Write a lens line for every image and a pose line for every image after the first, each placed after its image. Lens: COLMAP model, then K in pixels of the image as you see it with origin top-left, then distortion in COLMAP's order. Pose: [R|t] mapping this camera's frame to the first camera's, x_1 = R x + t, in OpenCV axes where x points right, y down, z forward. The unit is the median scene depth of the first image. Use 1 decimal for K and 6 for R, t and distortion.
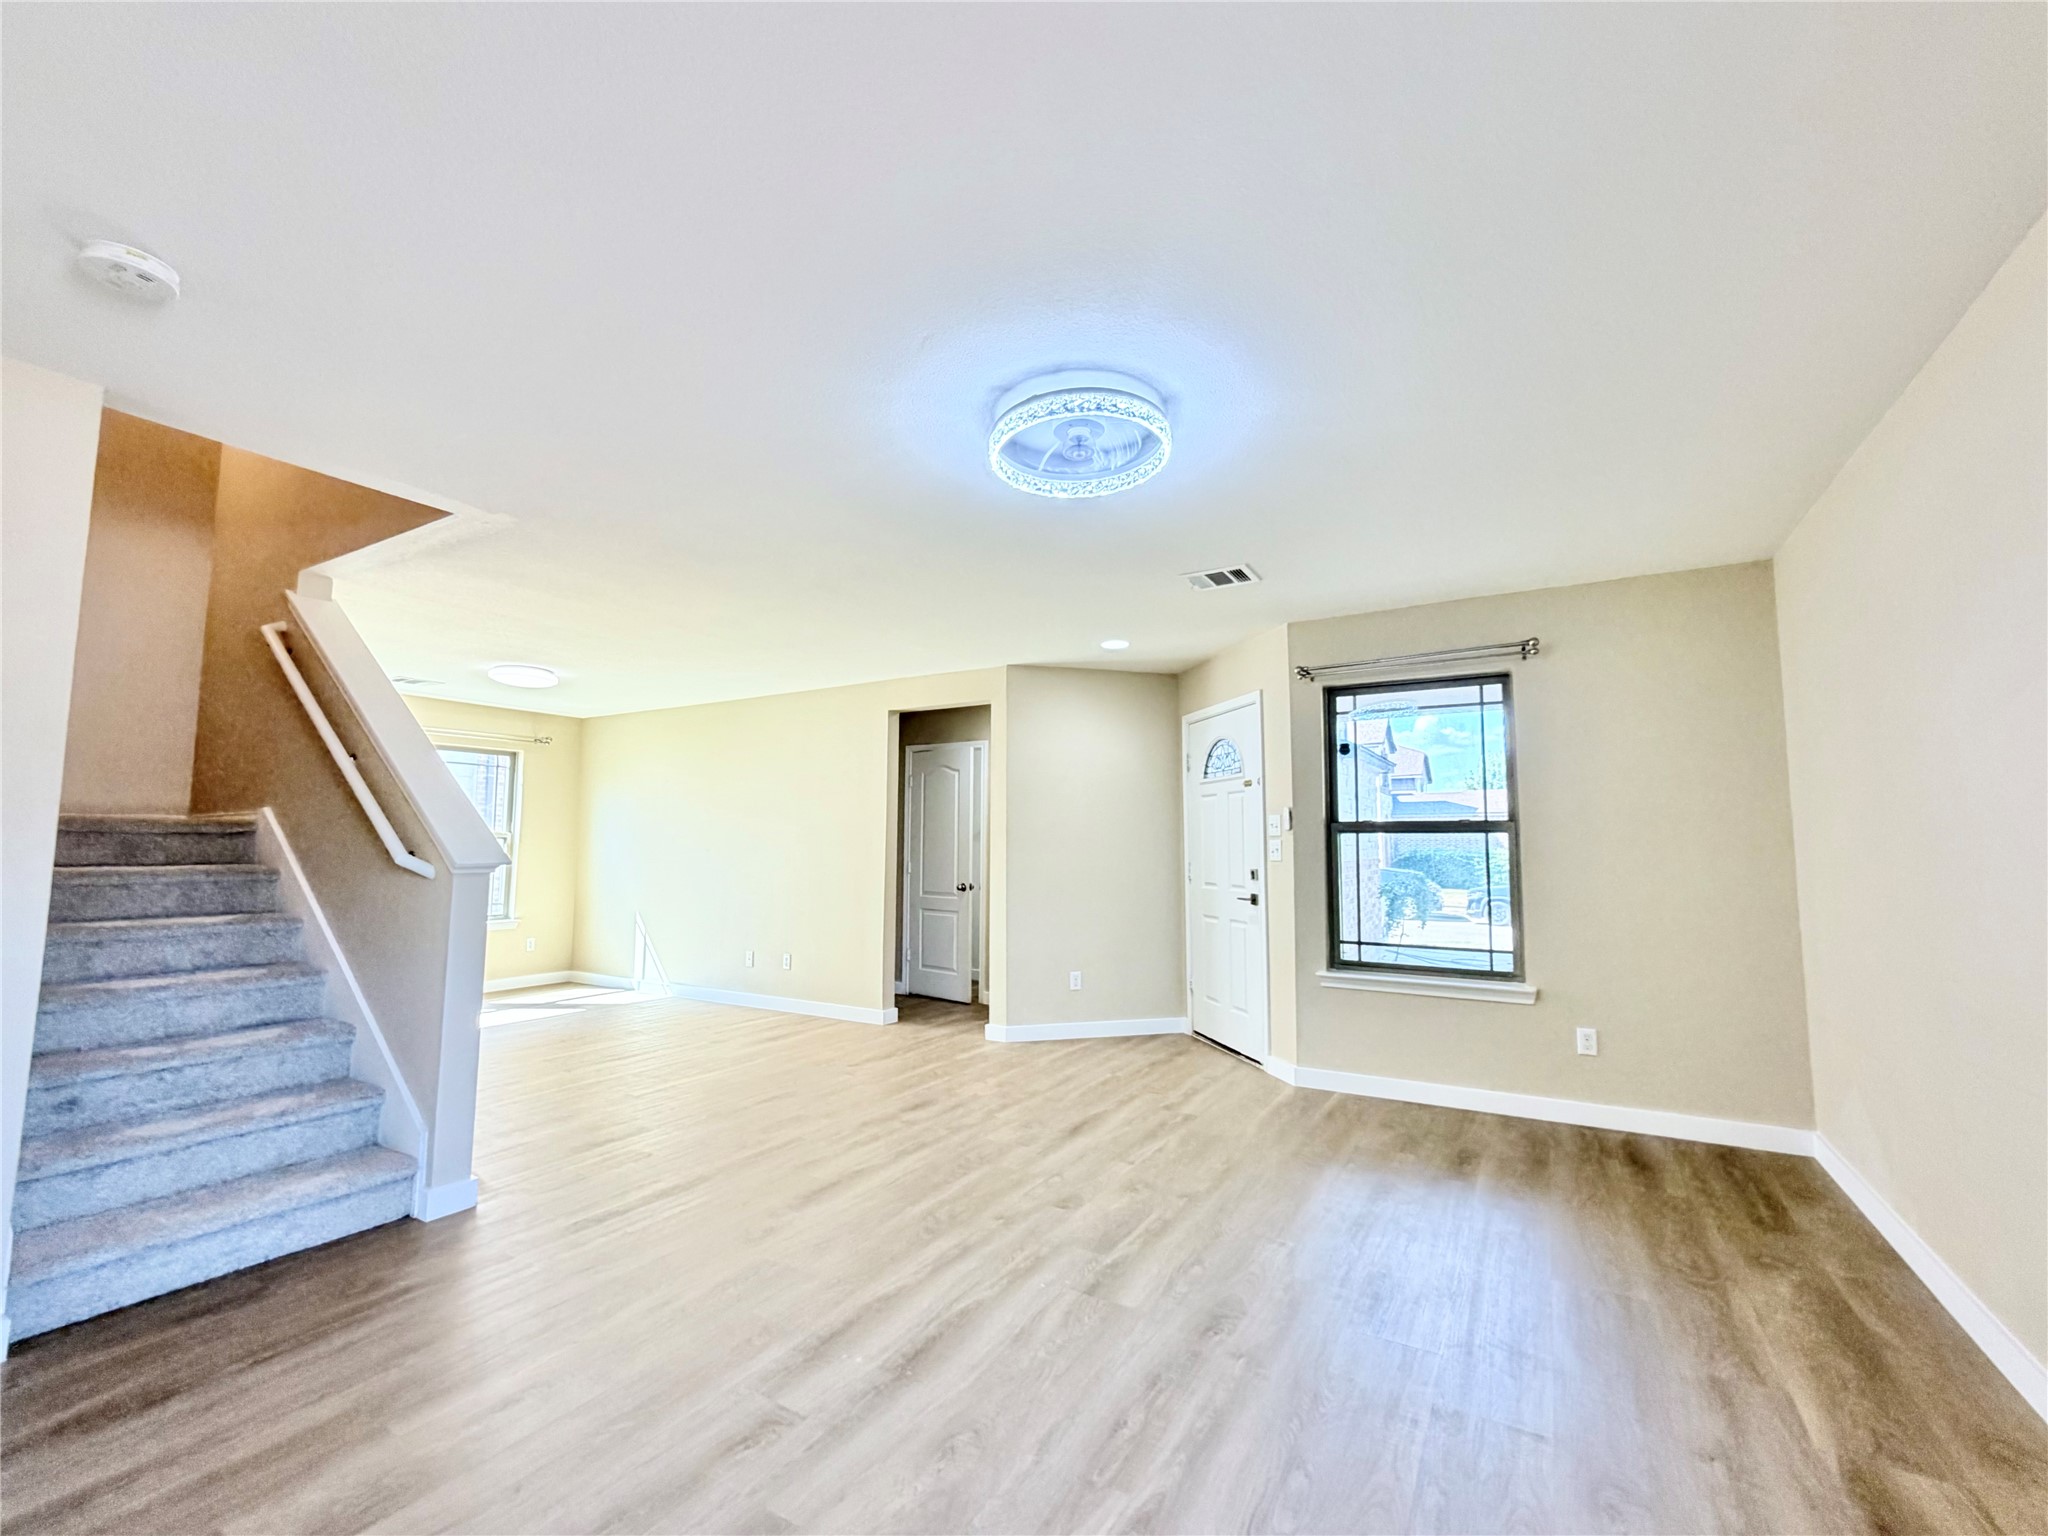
lens RADIAL K [[881.8, 0, 1029.9], [0, 881.8, 766.1], [0, 0, 1]] dist [-0.008766, -0.000199]
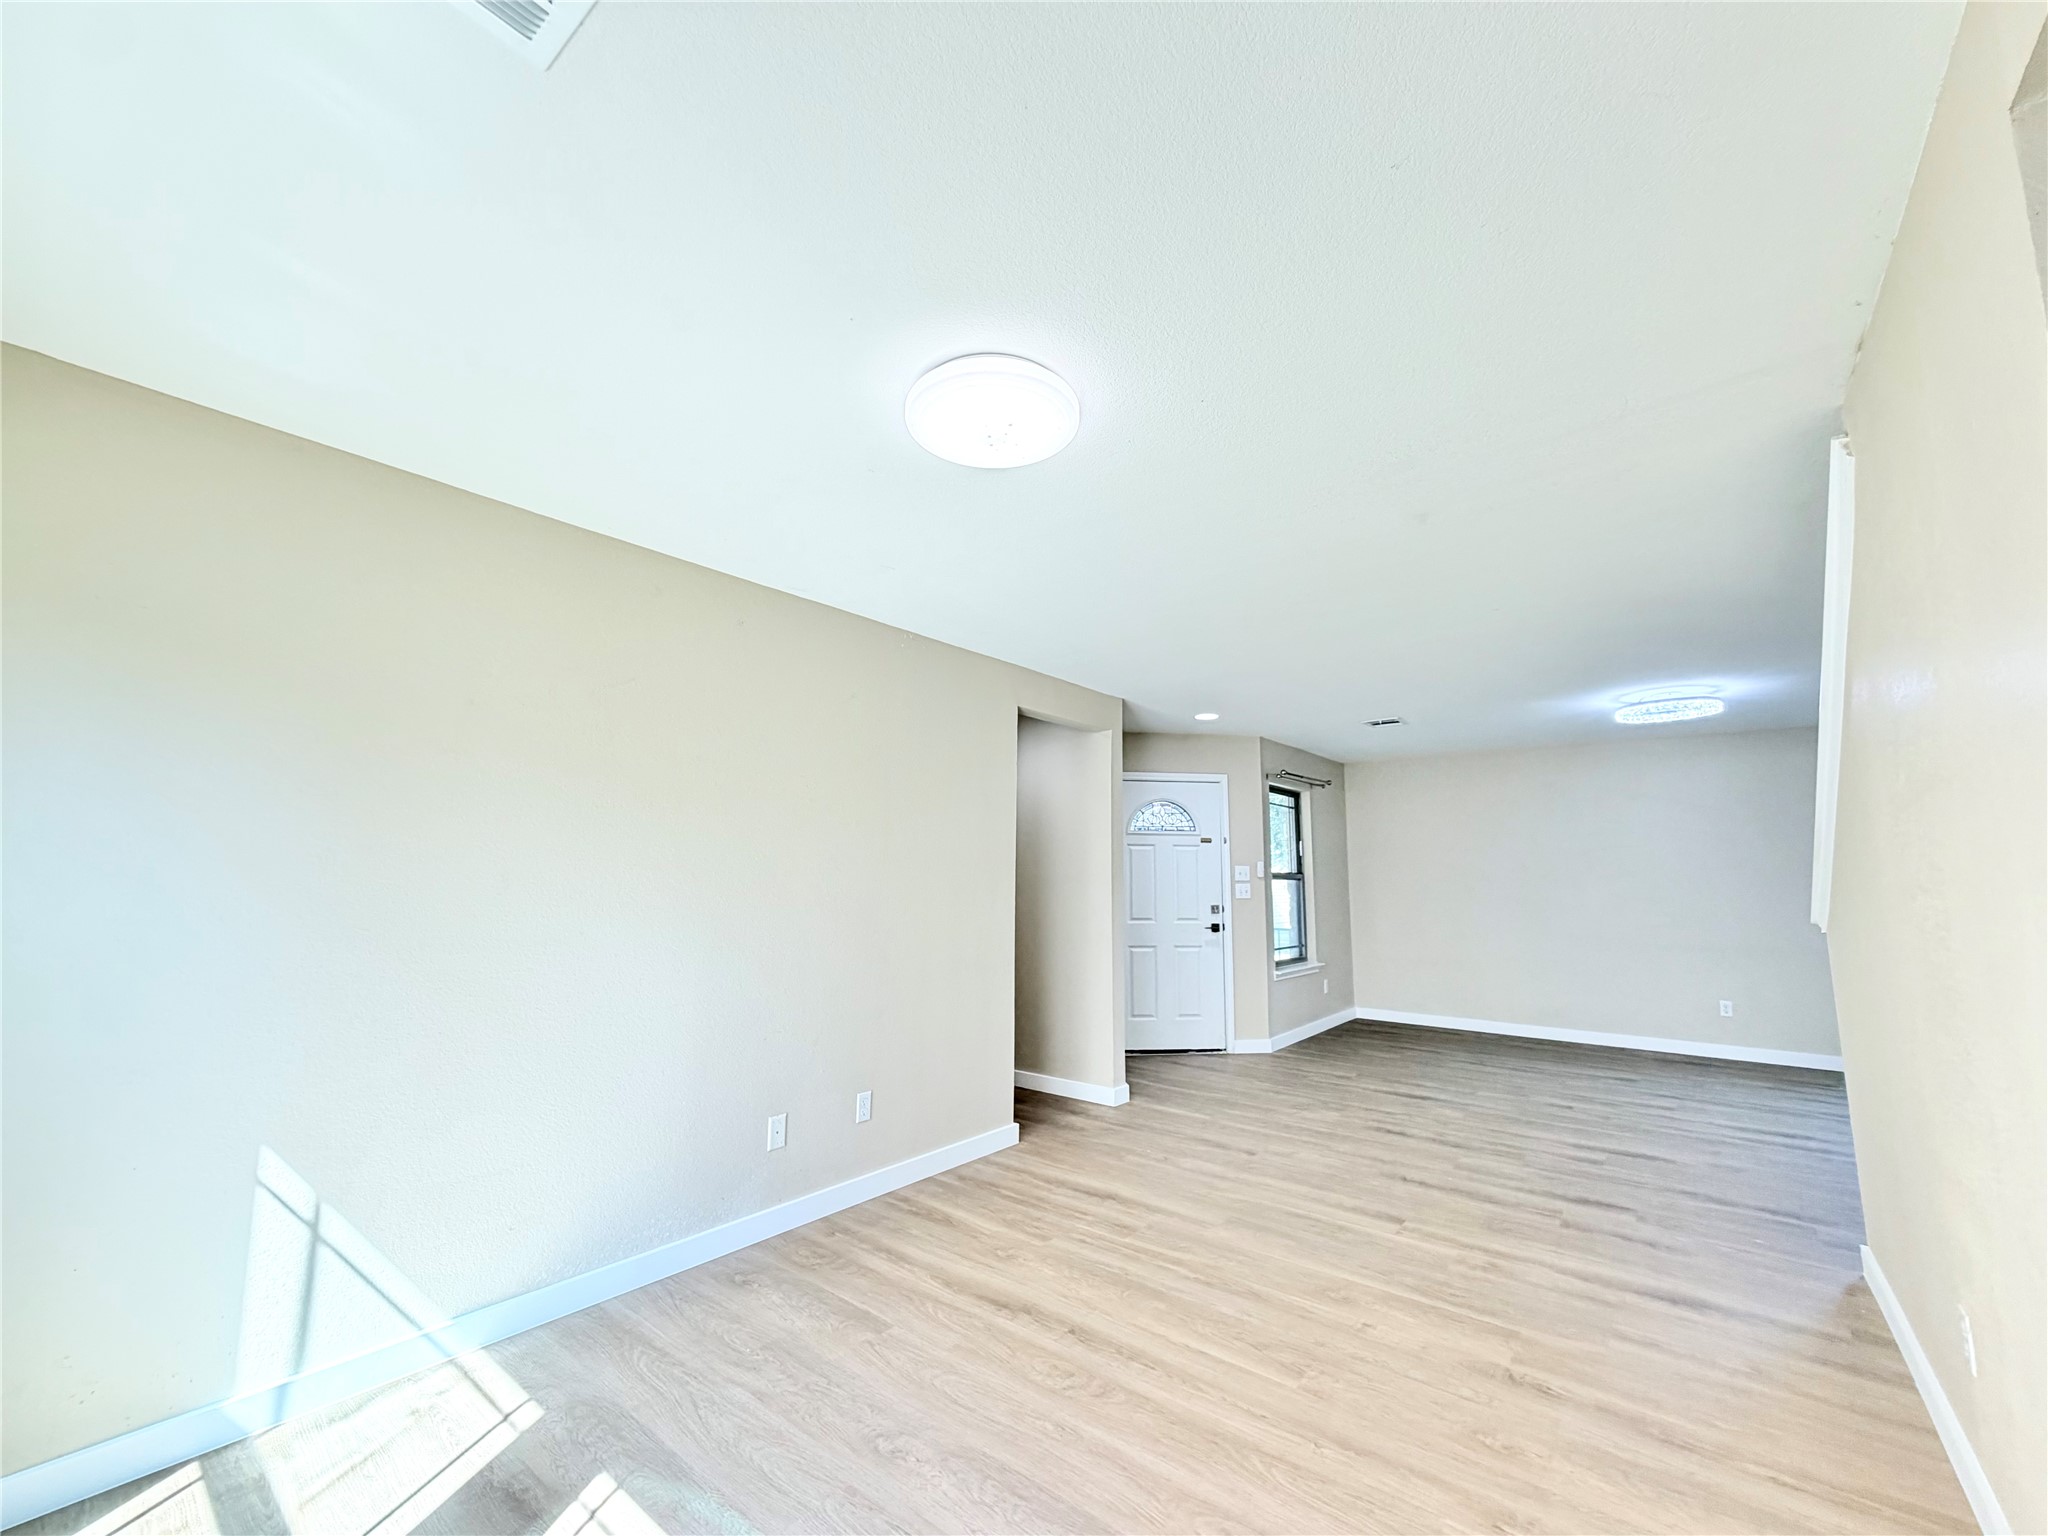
lens RADIAL K [[819.6, 0, 1028.8], [0, 819.6, 770.8], [0, 0, 1]] dist [-0.003761, -0.000211]
pose [[0.147002, 0.125535, 0.981138, -1.490700], [-0.096581, 0.988996, -0.112070, 0.116144], [-0.984410, -0.078285, 0.157508, 1.567728]]
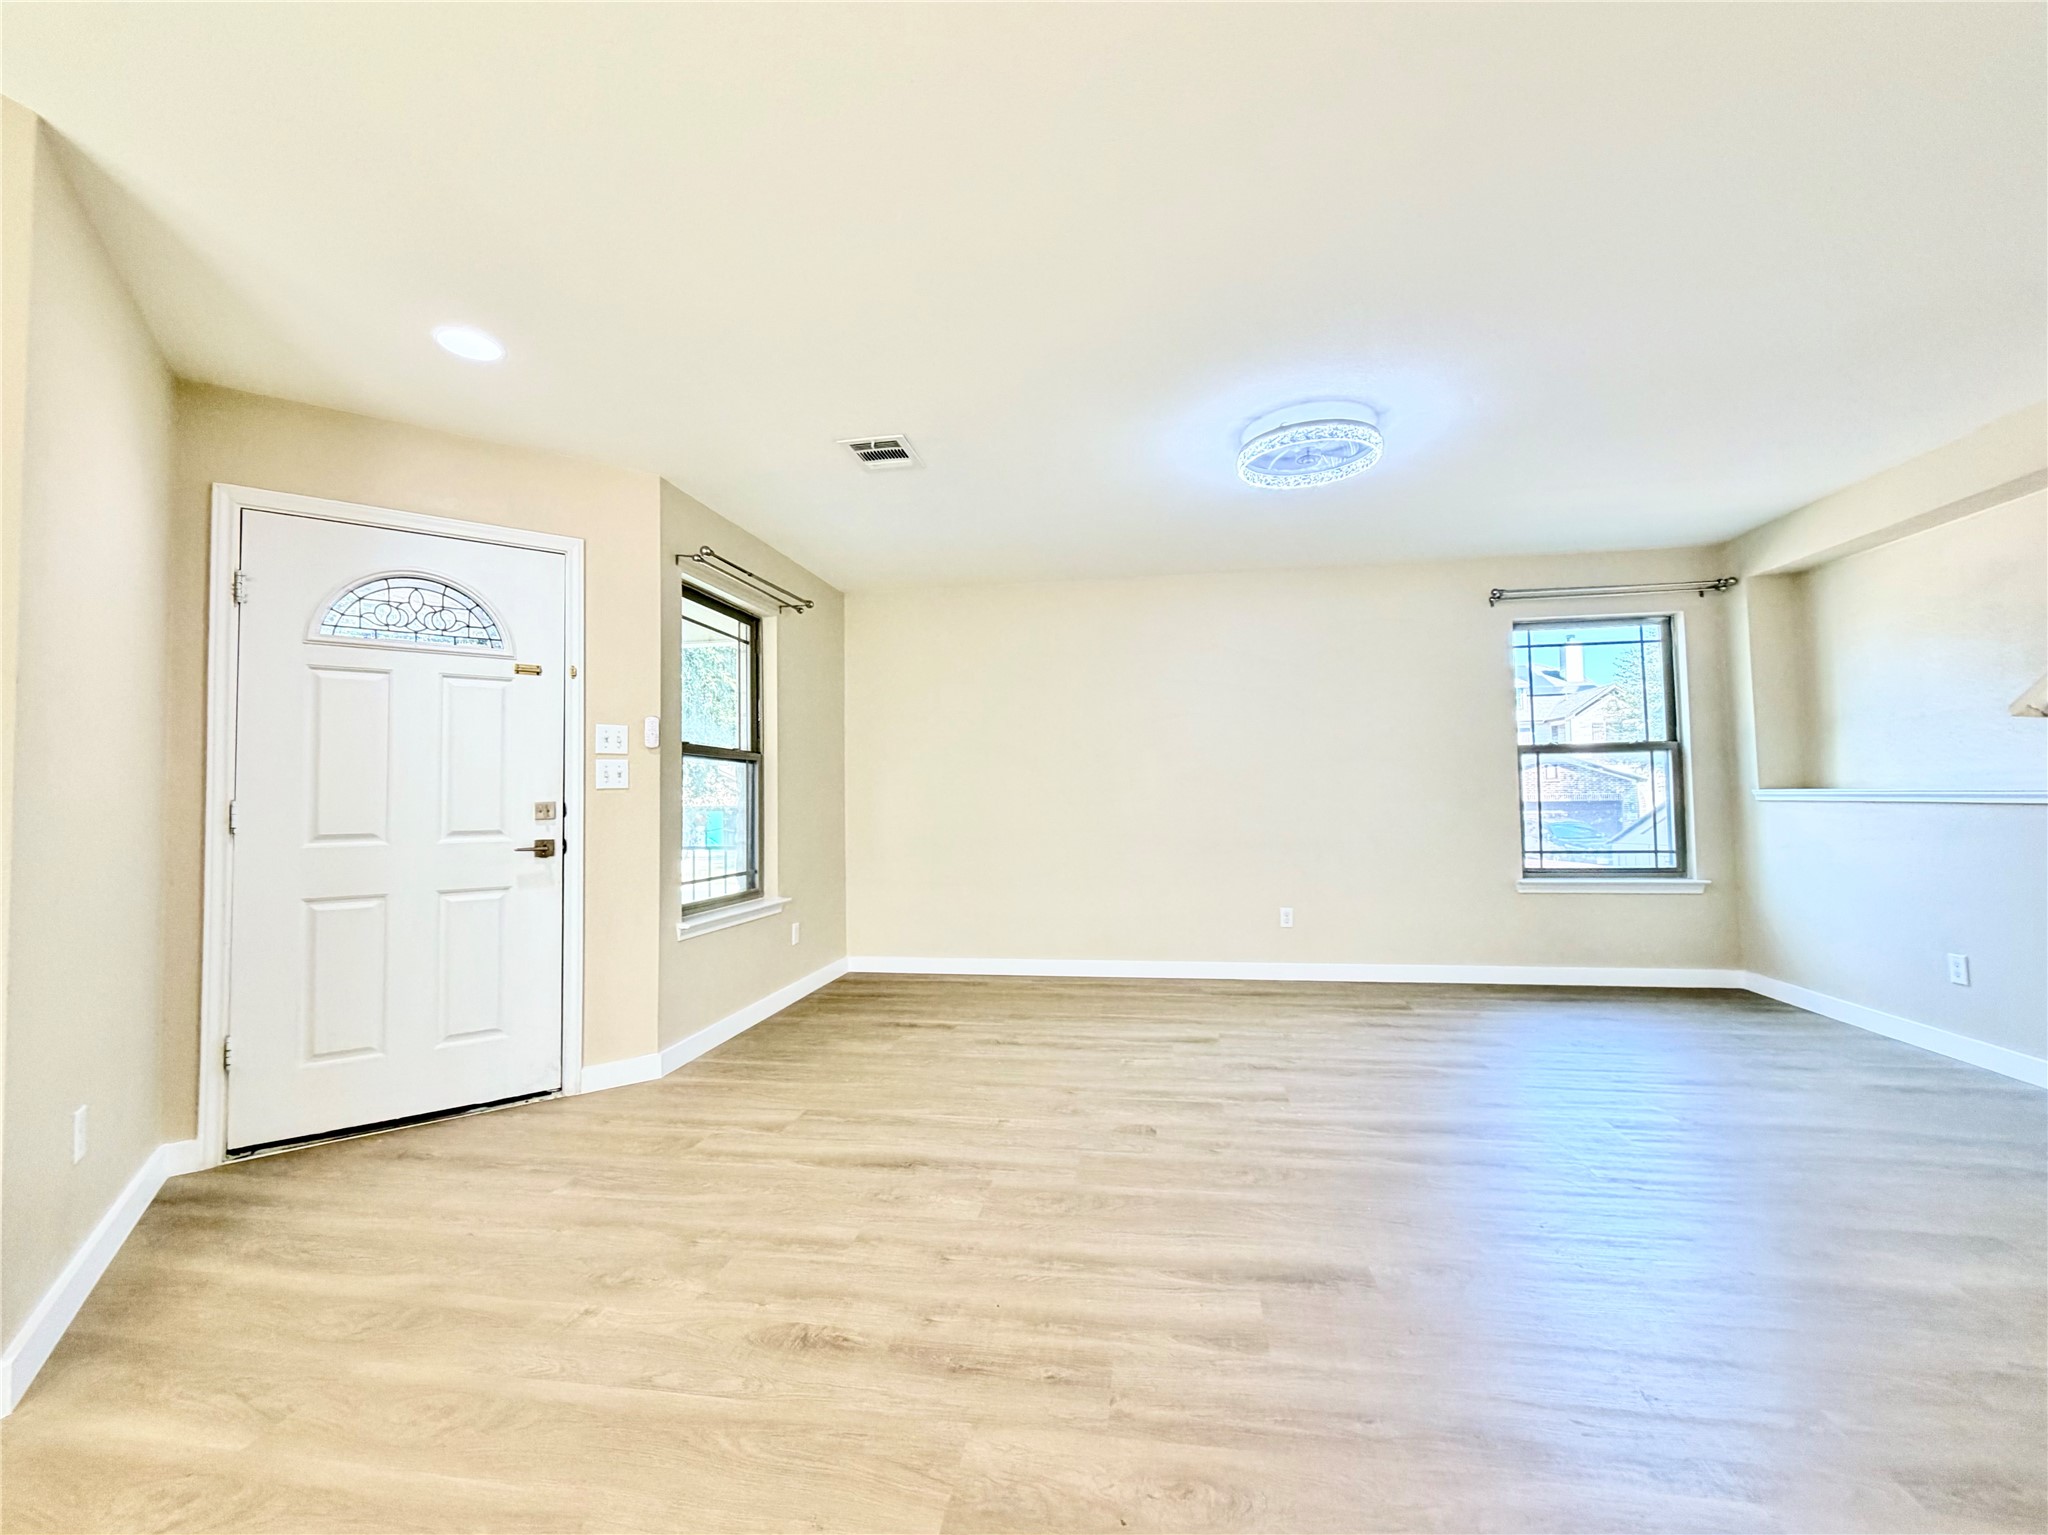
lens RADIAL K [[819.6, 0, 1041.3], [0, 819.6, 762.1], [0, 0, 1]] dist [-0.003761, -0.000211]
pose [[-0.382120, 0.045962, 0.922969, -0.647541], [-0.070061, 0.994447, -0.078528, 0.155376], [-0.921453, -0.094671, -0.376778, 1.271832]]
